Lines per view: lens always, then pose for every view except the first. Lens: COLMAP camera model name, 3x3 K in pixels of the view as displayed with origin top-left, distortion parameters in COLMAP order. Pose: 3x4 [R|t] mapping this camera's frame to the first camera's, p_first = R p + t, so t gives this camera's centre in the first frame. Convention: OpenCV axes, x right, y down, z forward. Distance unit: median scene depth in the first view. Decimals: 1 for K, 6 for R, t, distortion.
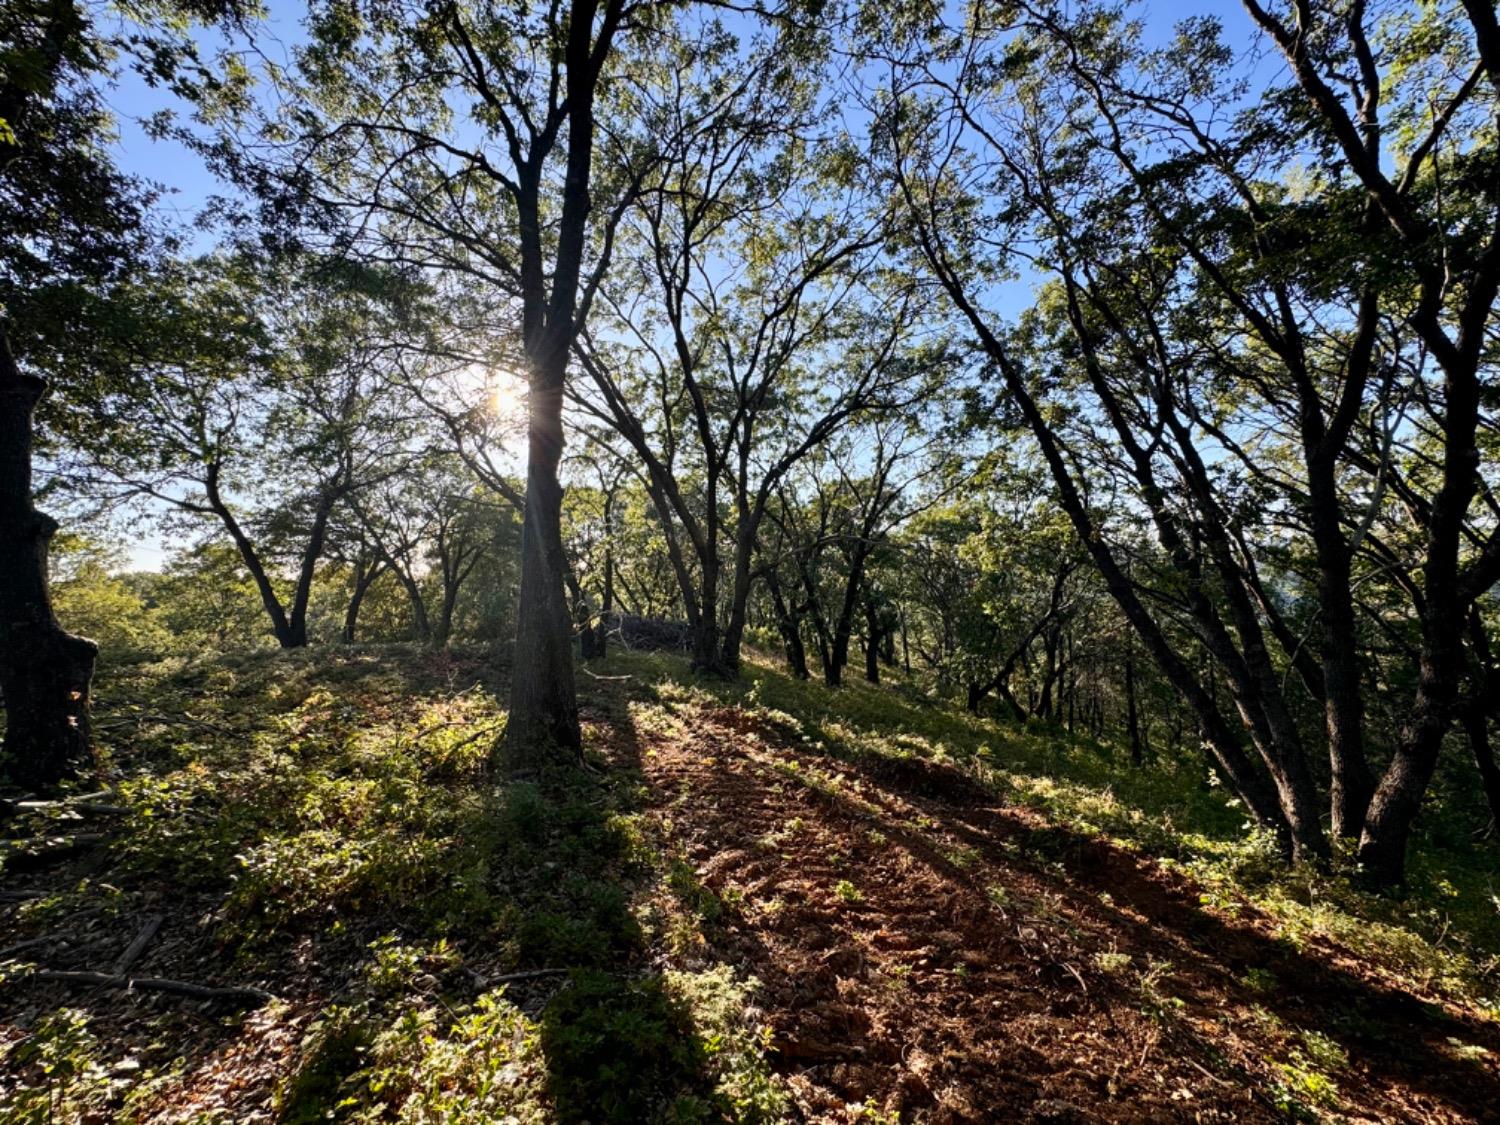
lens RADIAL K [[596.5, 0, 748.7], [0, 596.5, 562.7], [0, 0, 1]] dist [-0.003226, 0.000556]
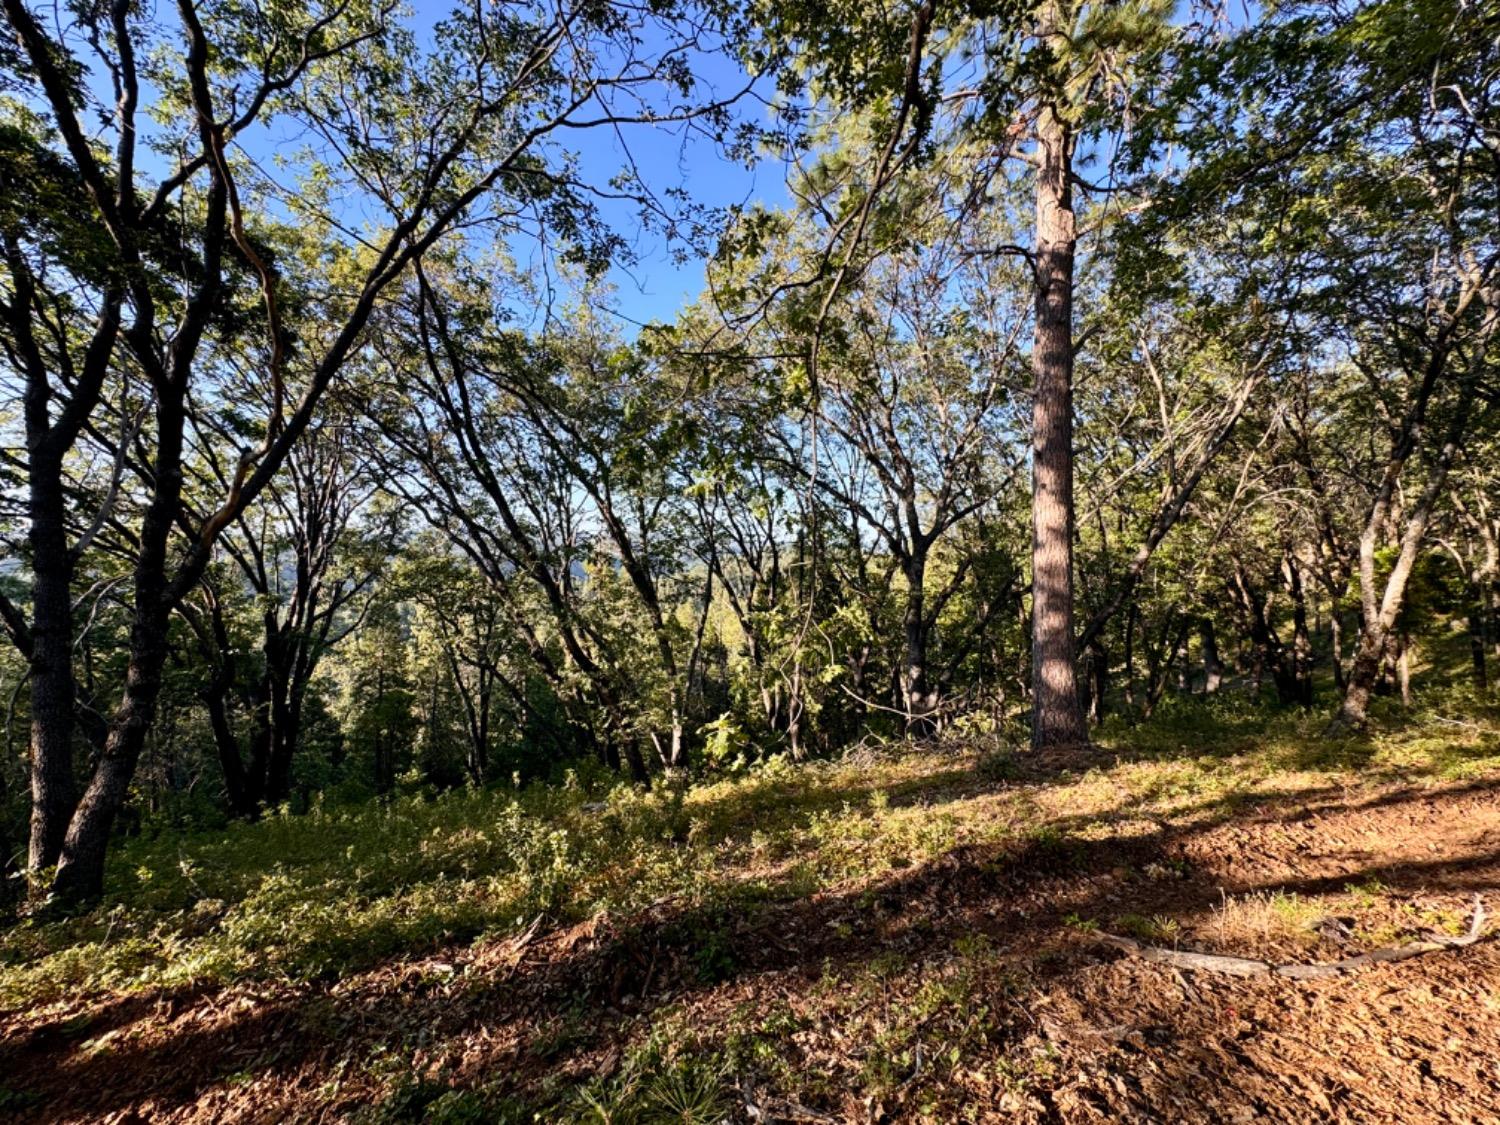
lens RADIAL K [[596.5, 0, 750.6], [0, 596.5, 560.0], [0, 0, 1]] dist [-0.003226, 0.000556]
pose [[-0.017874, 0.030149, 0.999386, 0.029838], [-0.029630, 0.999090, -0.030670, -0.007352], [-0.999401, -0.030160, -0.016964, -0.024596]]
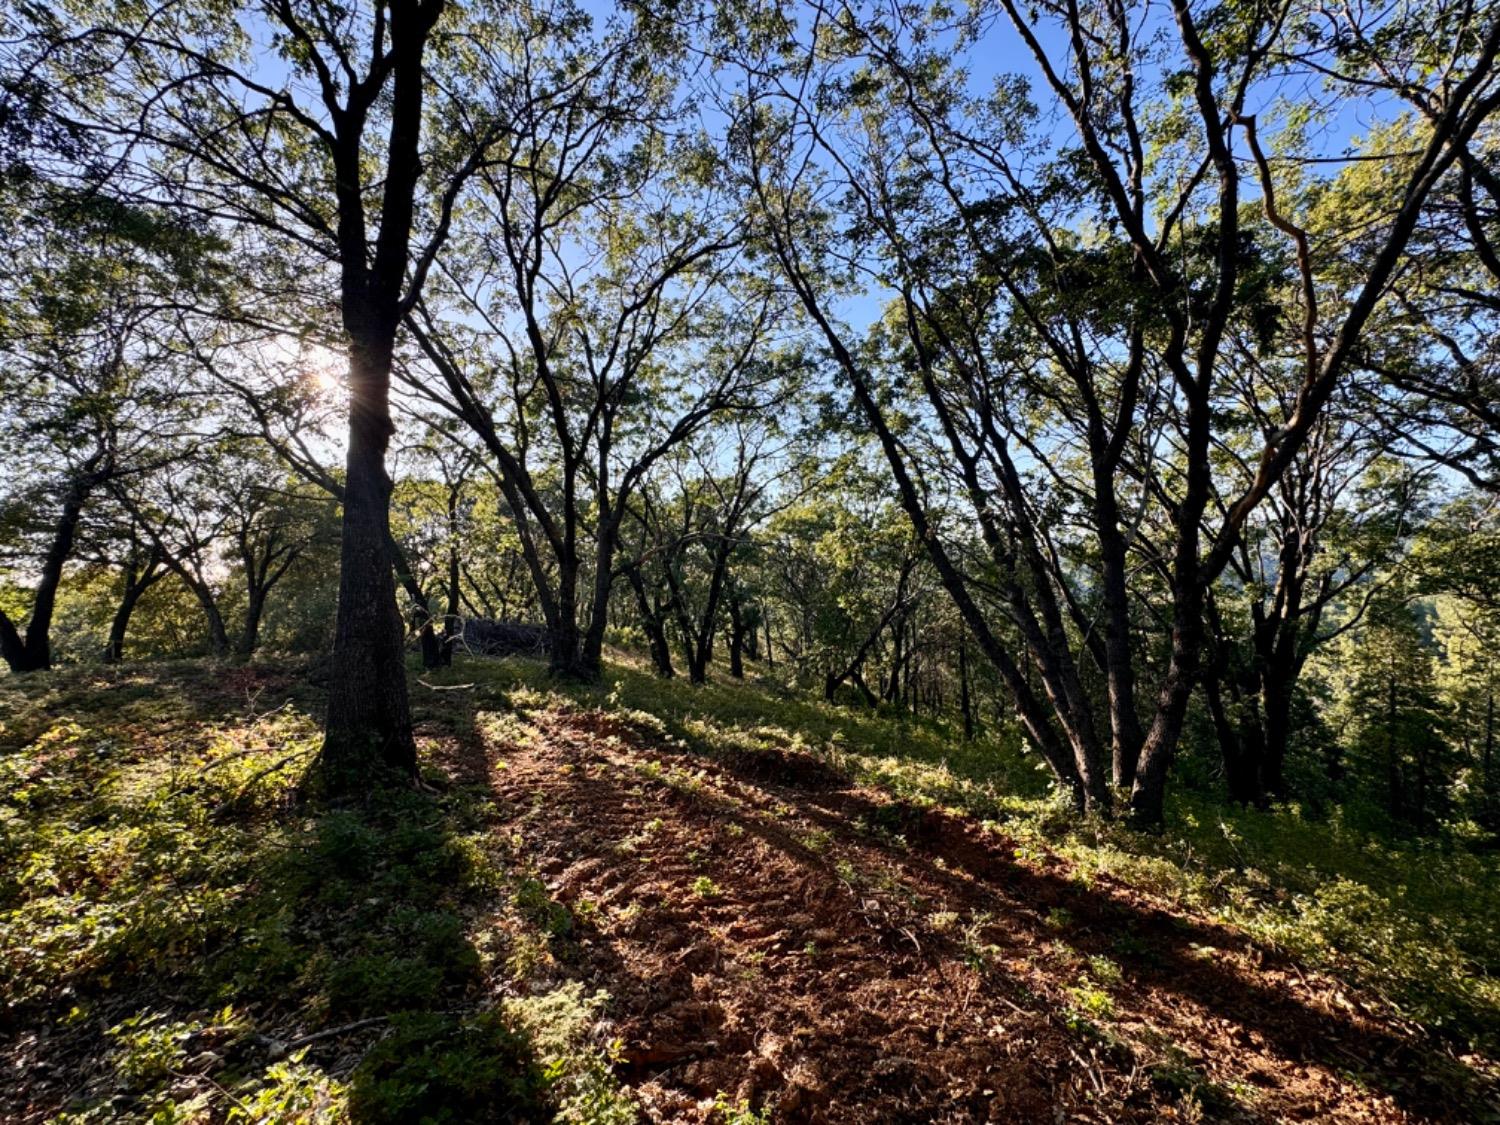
lens RADIAL K [[596.5, 0, 748.8], [0, 596.5, 562.6], [0, 0, 1]] dist [-0.003226, 0.000556]
pose [[0.975023, -0.009203, 0.221914, 0.006204], [0.008476, 0.999955, 0.004227, 0.000325], [-0.221943, -0.002241, 0.975057, 0.001801]]
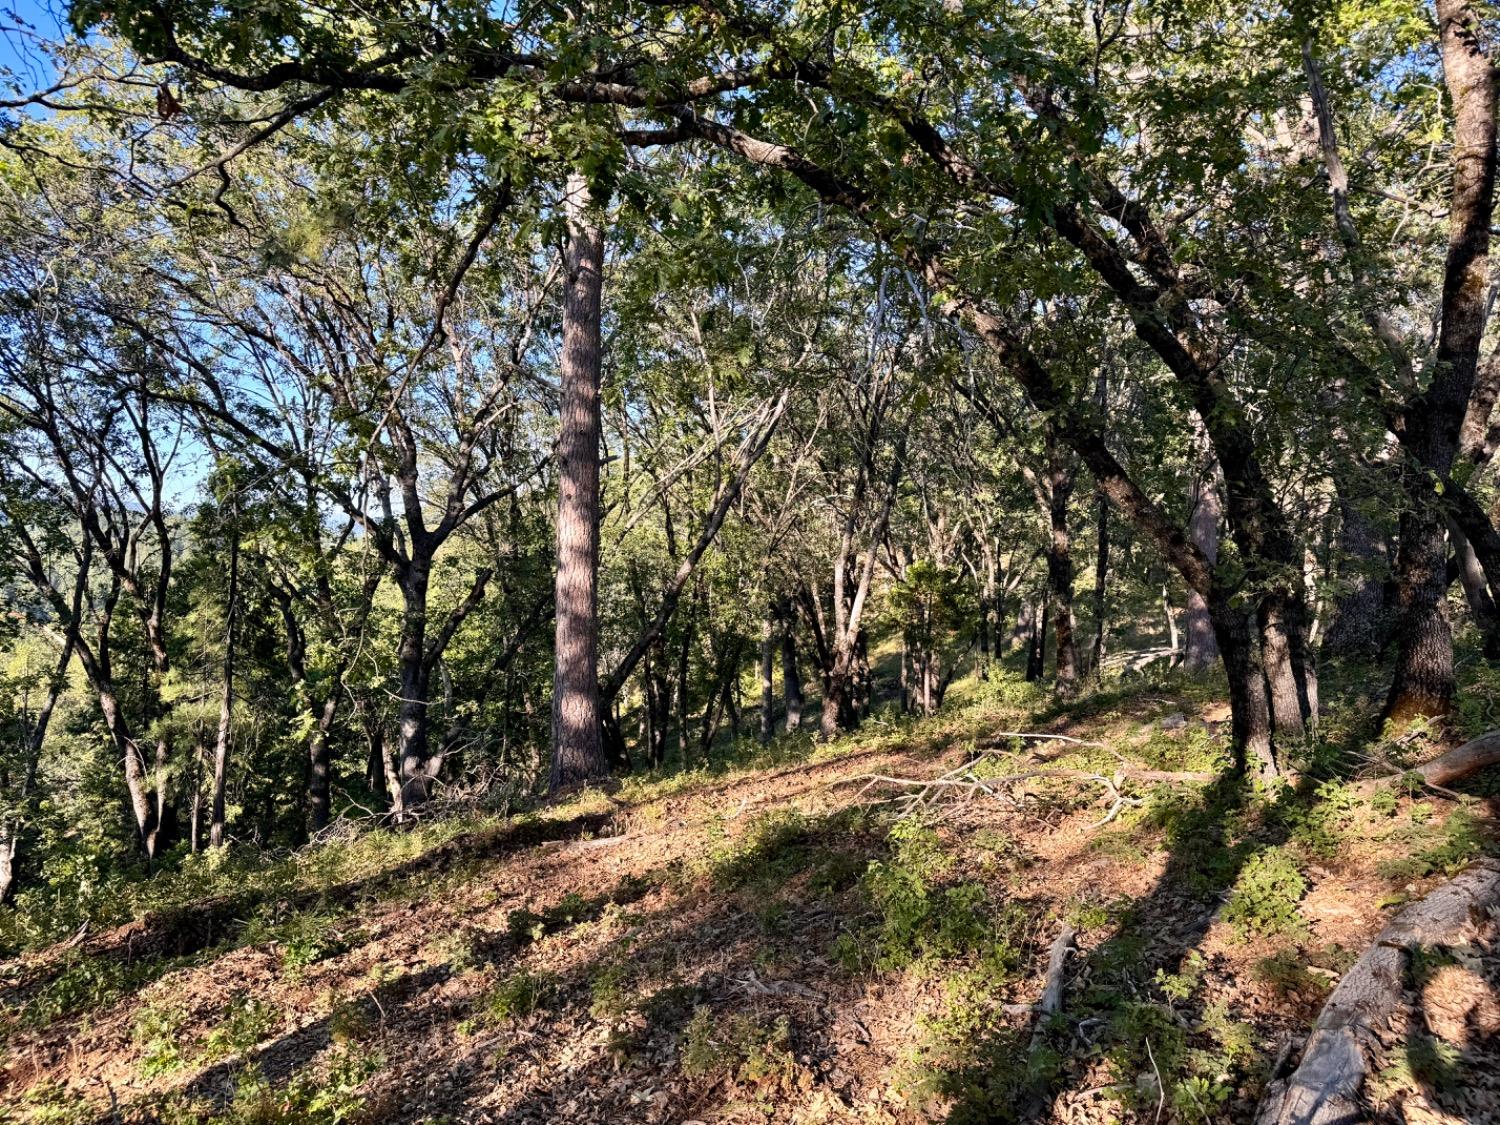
lens RADIAL K [[1057.7, 0, 745.8], [0, 1057.7, 565.9], [0, 0, 1]] dist [0.051666, -0.054050]
pose [[-0.561311, 0.008936, 0.827557, -0.388166], [-0.032105, 0.998954, -0.032562, -0.027233], [-0.826982, -0.044846, -0.560437, 0.116399]]
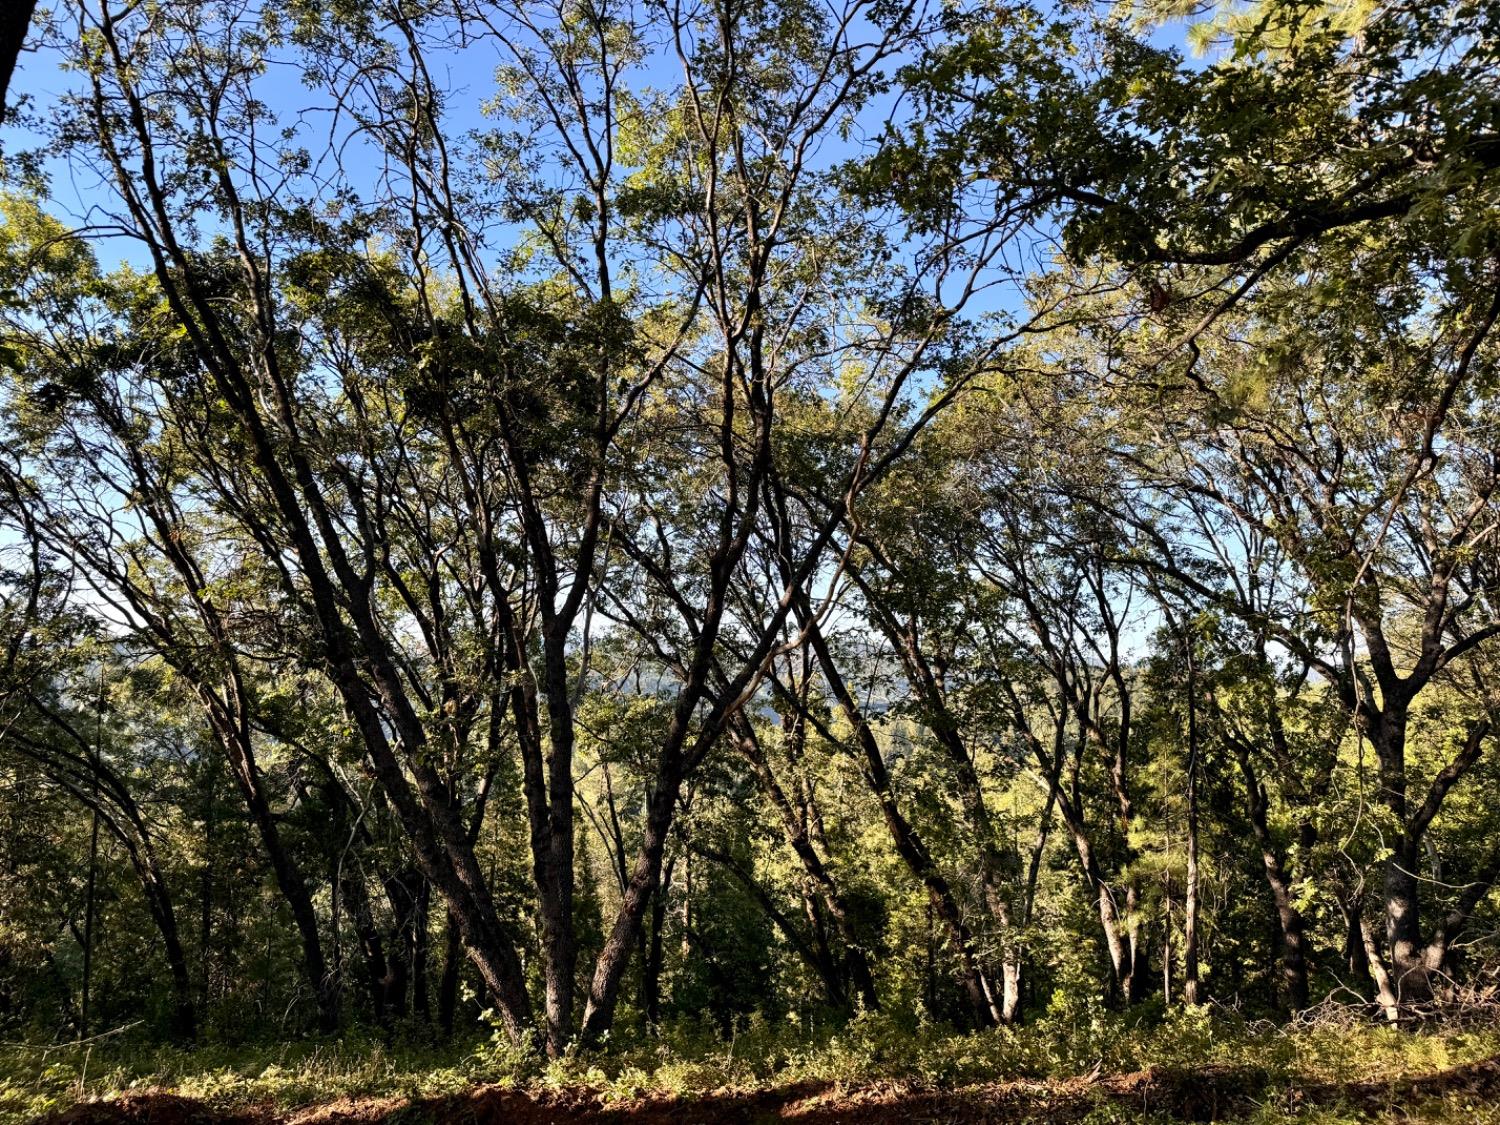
lens RADIAL K [[1057.7, 0, 753.6], [0, 1057.7, 562.9], [0, 0, 1]] dist [0.051666, -0.054050]
pose [[0.225214, 0.147615, 0.963062, -0.381483], [-0.045105, 0.988976, -0.141039, -0.028848], [-0.973265, -0.011675, 0.229389, 0.134948]]
